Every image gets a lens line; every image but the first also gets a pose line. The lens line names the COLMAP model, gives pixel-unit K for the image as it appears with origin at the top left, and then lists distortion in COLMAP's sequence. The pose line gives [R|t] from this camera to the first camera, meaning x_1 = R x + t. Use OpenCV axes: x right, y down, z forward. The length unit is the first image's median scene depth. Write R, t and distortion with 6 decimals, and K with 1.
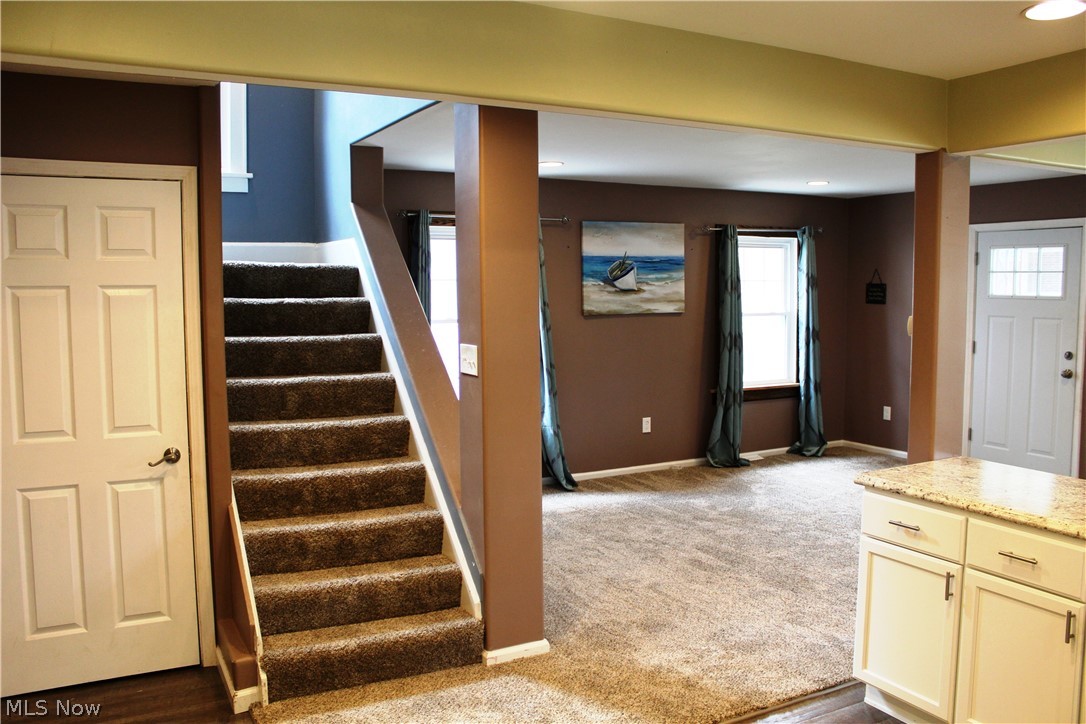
lens RADIAL K [[908.9, 0, 547.3], [0, 908.9, 360.3], [0, 0, 1]] dist [-0.149511, 0.119405]
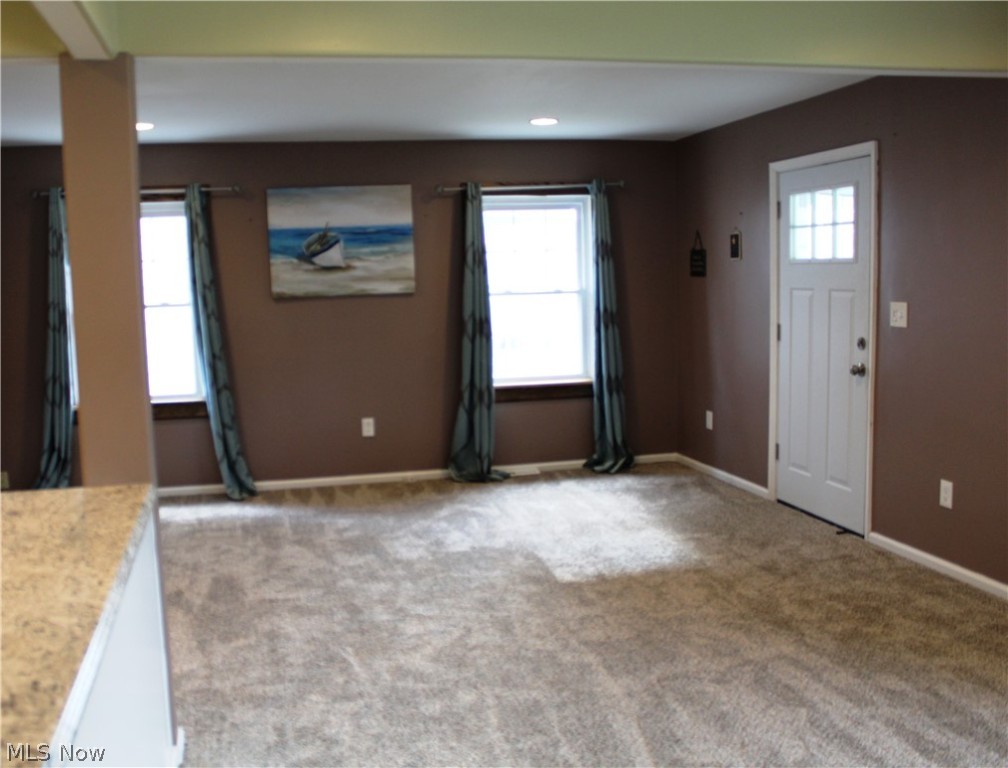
lens RADIAL K [[980.3, 0, 447.6], [0, 980.3, 381.0], [0, 0, 1]] dist [-0.114918, 0.000000]
pose [[0.953482, 0.007742, -0.301352, 0.463281], [0.001241, 0.999561, 0.029607, 0.001390], [0.301449, -0.028604, 0.953053, 0.160617]]
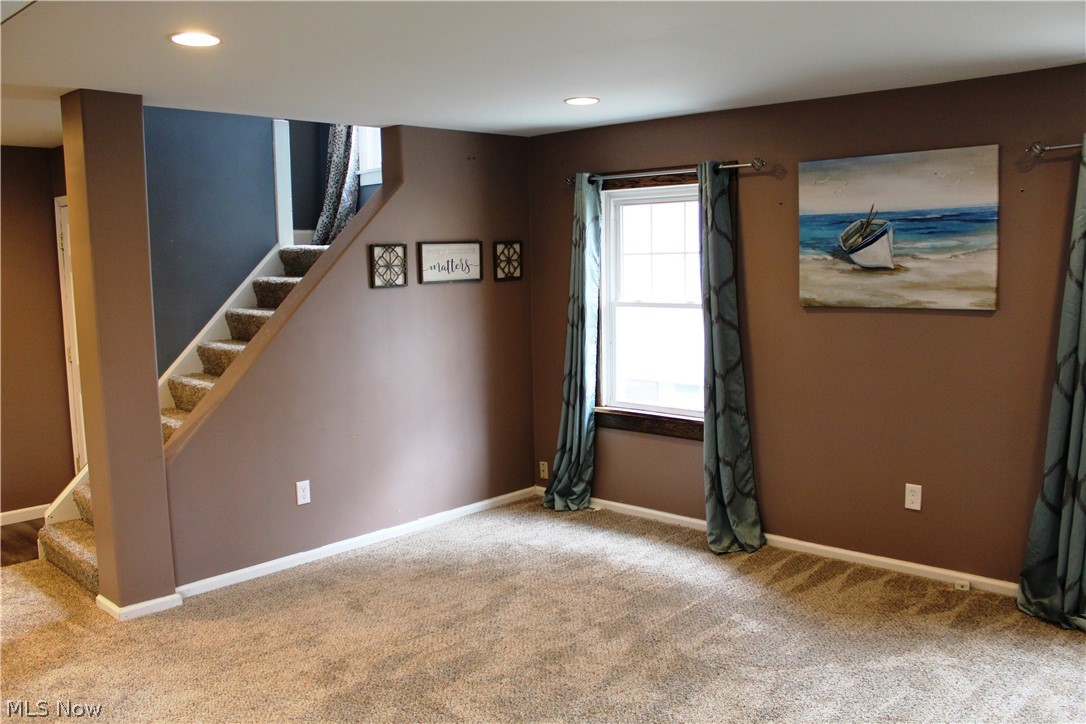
lens RADIAL K [[908.9, 0, 529.7], [0, 908.9, 365.1], [0, 0, 1]] dist [-0.149511, 0.119405]
pose [[0.319795, 0.105701, -0.941572, 0.577120], [-0.065089, 0.993861, 0.089465, -0.050859], [0.945249, 0.032675, 0.324711, 0.586401]]
